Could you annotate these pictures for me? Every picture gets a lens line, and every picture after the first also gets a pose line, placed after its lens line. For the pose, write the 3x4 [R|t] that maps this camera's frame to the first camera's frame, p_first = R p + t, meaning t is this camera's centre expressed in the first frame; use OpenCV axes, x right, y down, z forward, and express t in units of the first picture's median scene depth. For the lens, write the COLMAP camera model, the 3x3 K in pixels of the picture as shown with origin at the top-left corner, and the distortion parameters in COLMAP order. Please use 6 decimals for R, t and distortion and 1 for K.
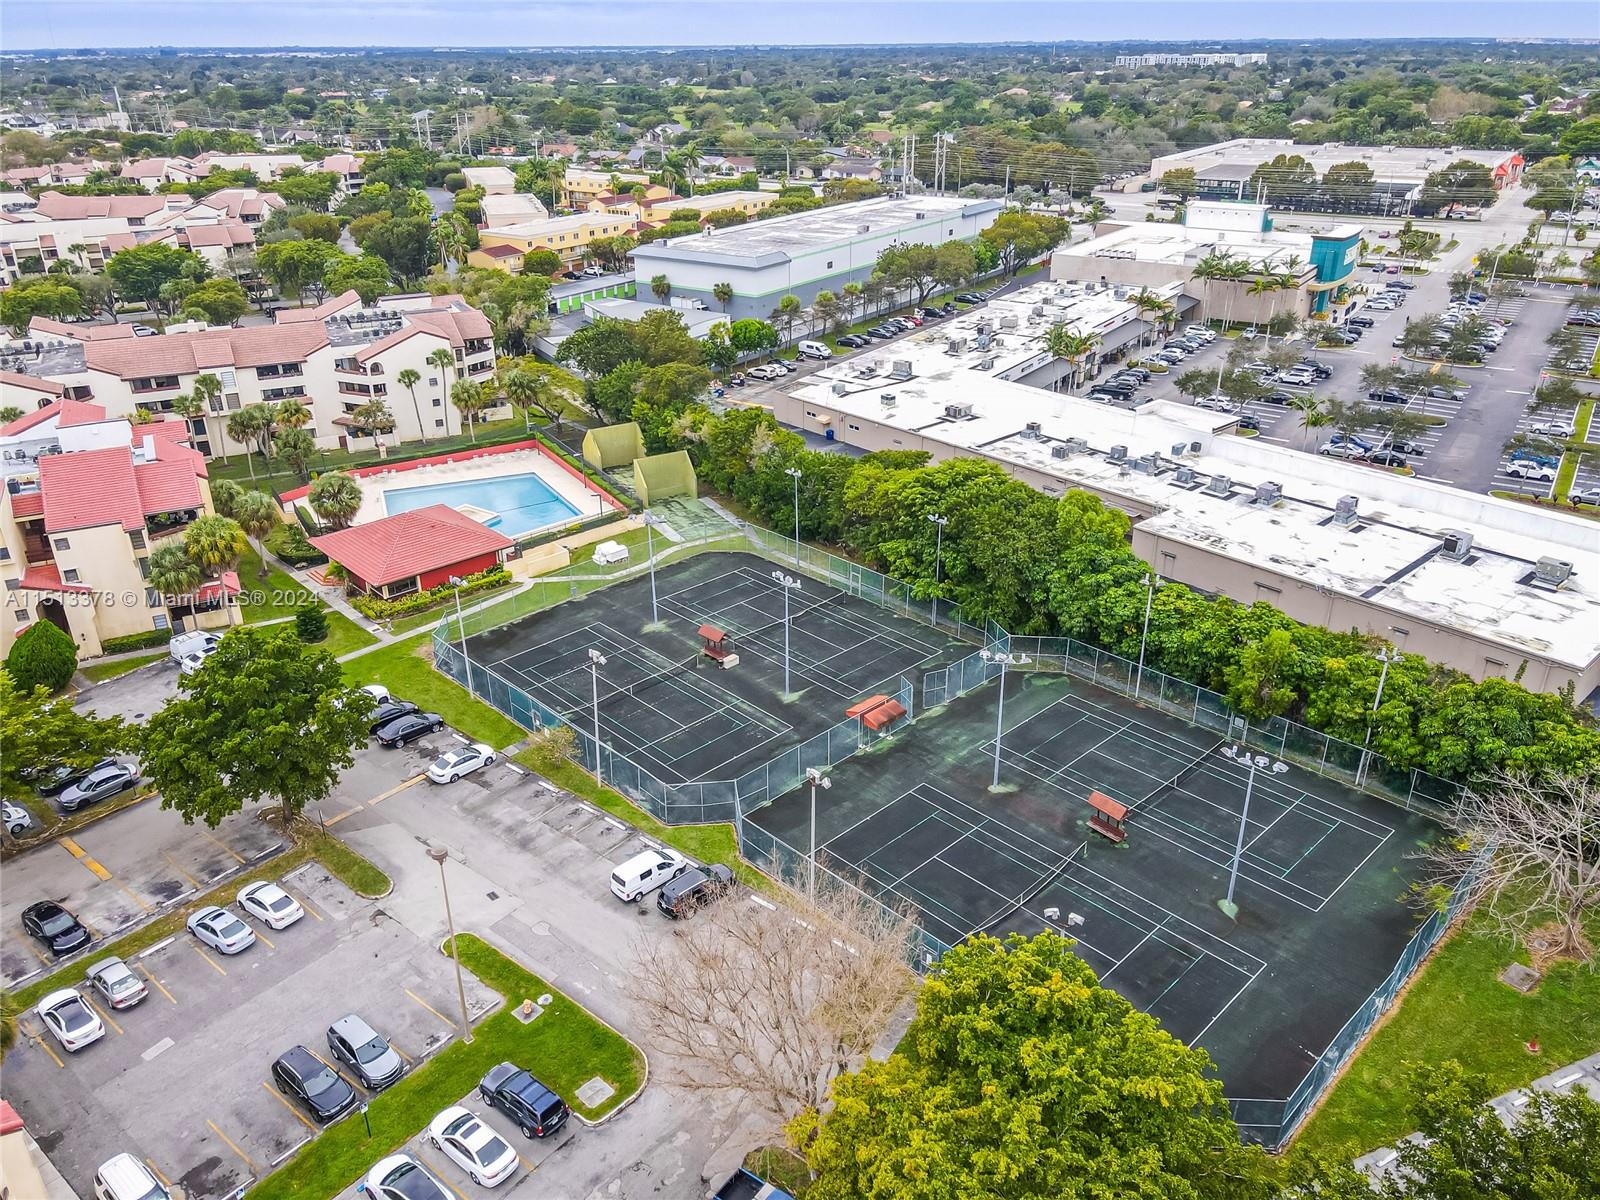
lens RADIAL K [[1260.5, 0, 808.2], [0, 1260.5, 613.0], [0, 0, 1]] dist [0.010899, 0.007487]
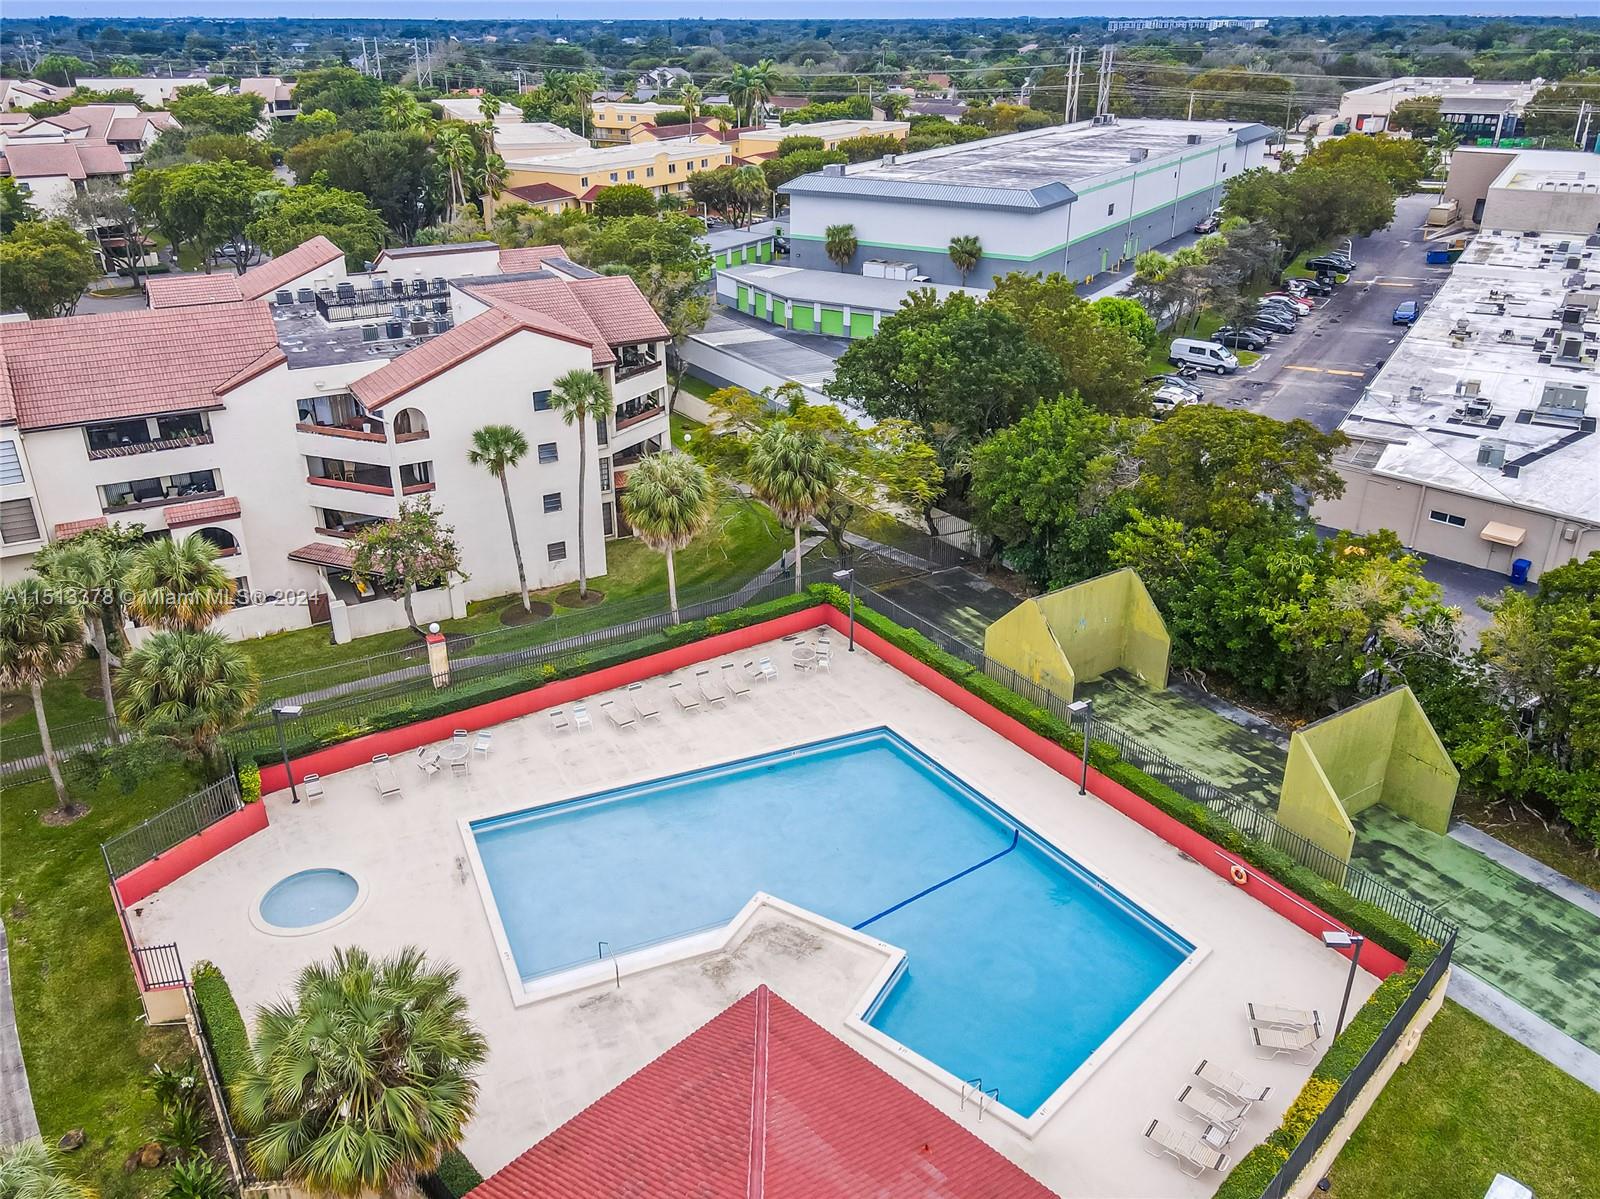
lens RADIAL K [[1260.5, 0, 790.9], [0, 1260.5, 586.4], [0, 0, 1]] dist [0.010899, 0.007487]
pose [[0.998766, -0.014406, 0.047532, -0.230004], [0.014936, 0.999830, -0.010822, -0.129895], [-0.047368, 0.011519, 0.998811, 0.575089]]
